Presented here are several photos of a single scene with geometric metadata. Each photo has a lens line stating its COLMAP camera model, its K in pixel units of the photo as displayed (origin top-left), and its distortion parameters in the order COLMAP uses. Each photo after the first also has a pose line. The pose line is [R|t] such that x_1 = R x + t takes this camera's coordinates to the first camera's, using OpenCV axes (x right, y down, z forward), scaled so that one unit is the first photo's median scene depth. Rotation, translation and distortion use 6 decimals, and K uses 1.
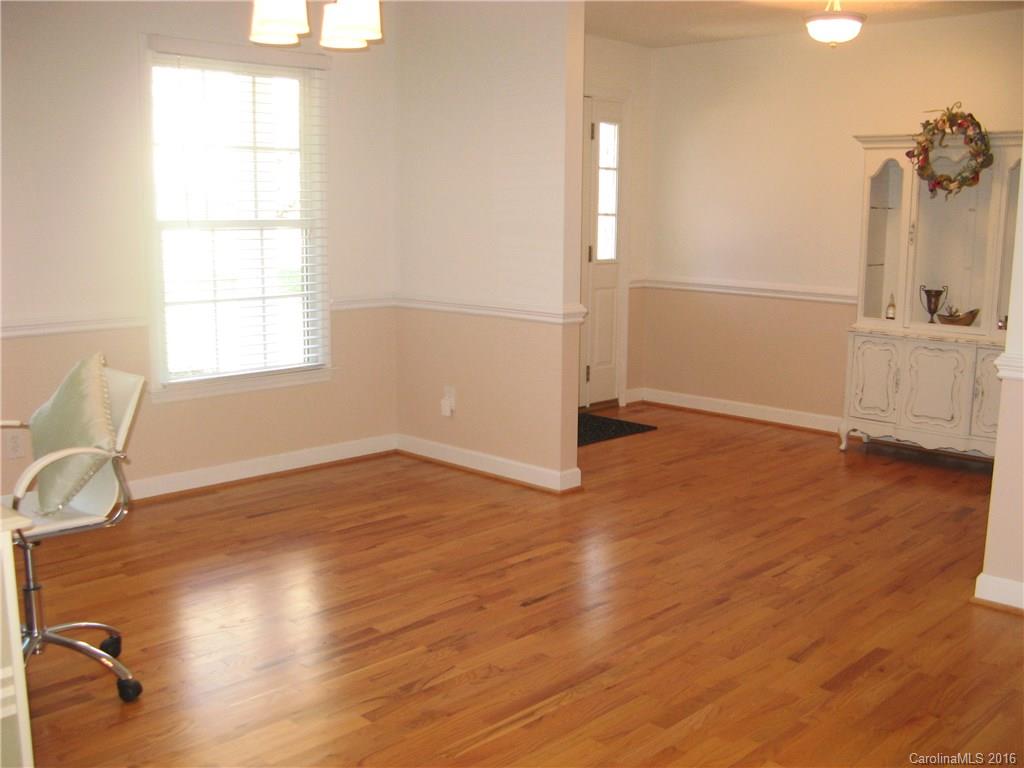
lens RADIAL K [[1082.1, 0, 507.2], [0, 1082.1, 385.7], [0, 0, 1]] dist [-0.117874, 0.000000]
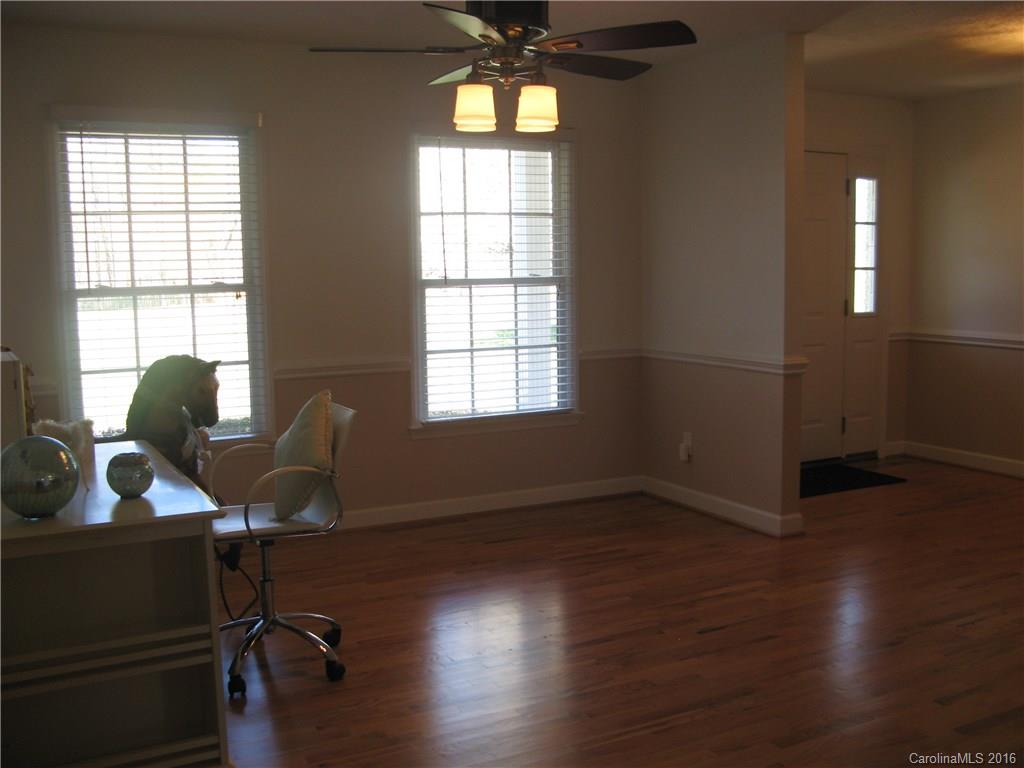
lens RADIAL K [[1082.1, 0, 518.3], [0, 1082.1, 384.4], [0, 0, 1]] dist [-0.117874, 0.000000]
pose [[0.952510, 0.015124, -0.304130, 0.125424], [-0.029761, 0.998608, -0.043548, 0.005387], [0.303048, 0.050531, 0.951635, -0.068925]]
